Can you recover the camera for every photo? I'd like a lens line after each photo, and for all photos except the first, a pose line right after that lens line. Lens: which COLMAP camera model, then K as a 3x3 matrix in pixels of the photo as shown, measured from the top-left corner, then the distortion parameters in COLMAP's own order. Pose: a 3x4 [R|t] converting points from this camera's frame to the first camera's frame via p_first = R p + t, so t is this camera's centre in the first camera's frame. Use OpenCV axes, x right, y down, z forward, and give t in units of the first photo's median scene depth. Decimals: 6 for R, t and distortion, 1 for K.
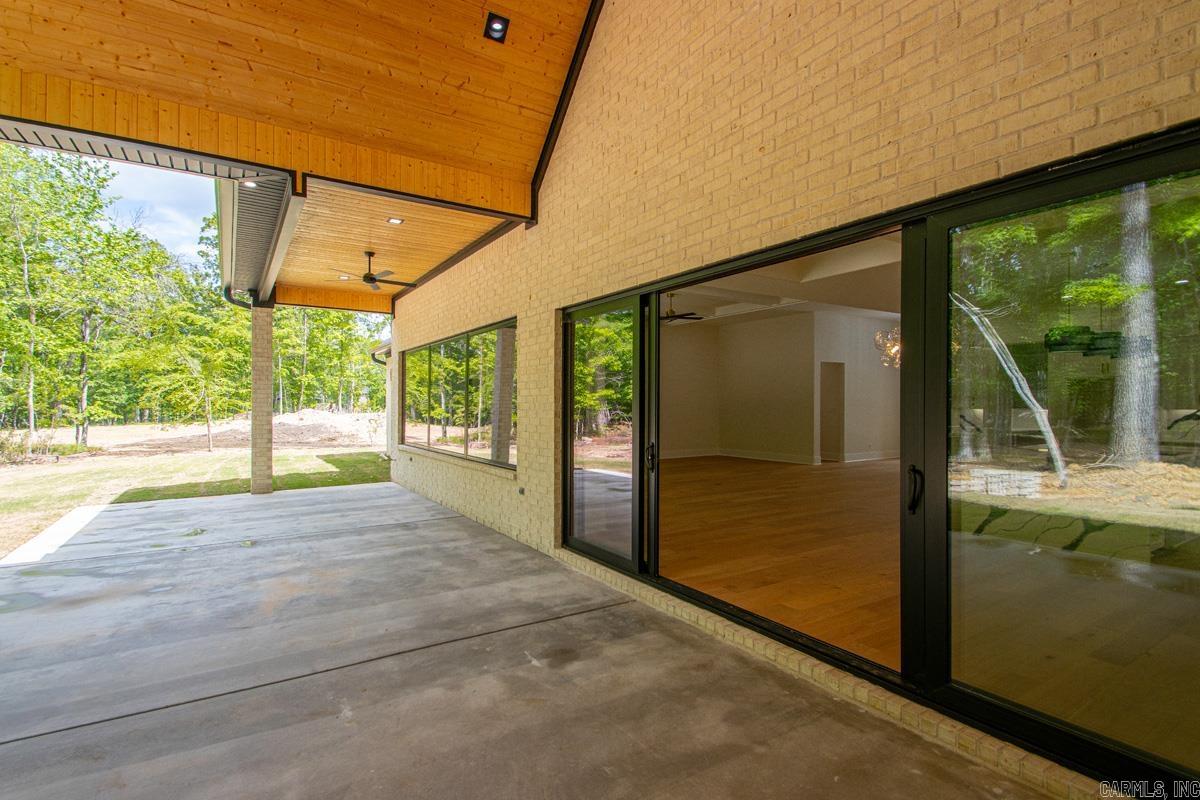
lens RADIAL K [[576.6, 0, 598.8], [0, 576.6, 393.2], [0, 0, 1]] dist [0.023166, -0.015806]
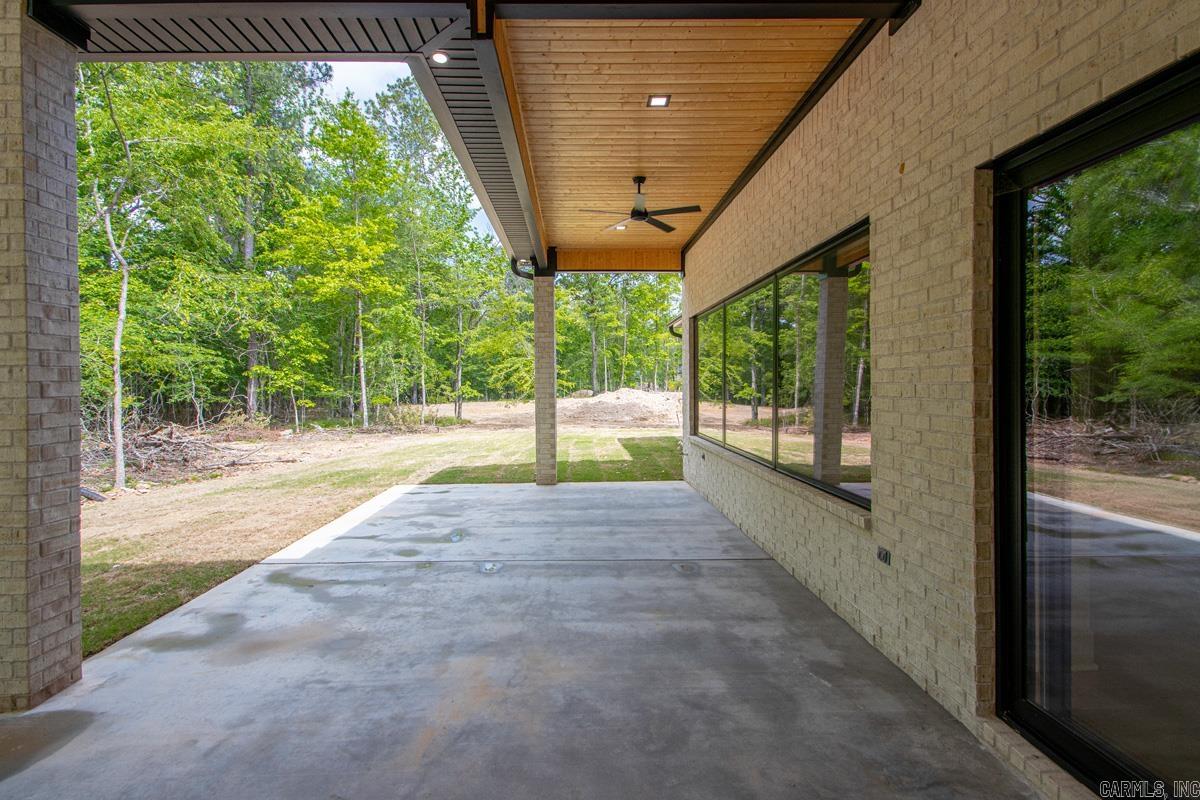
lens RADIAL K [[576.6, 0, 598.8], [0, 576.6, 393.2], [0, 0, 1]] dist [0.023166, -0.015806]
pose [[0.861684, 0.004081, -0.507428, -0.084143], [0.015205, 0.999311, 0.033858, 0.003758], [0.507217, -0.036890, 0.861029, 0.400517]]
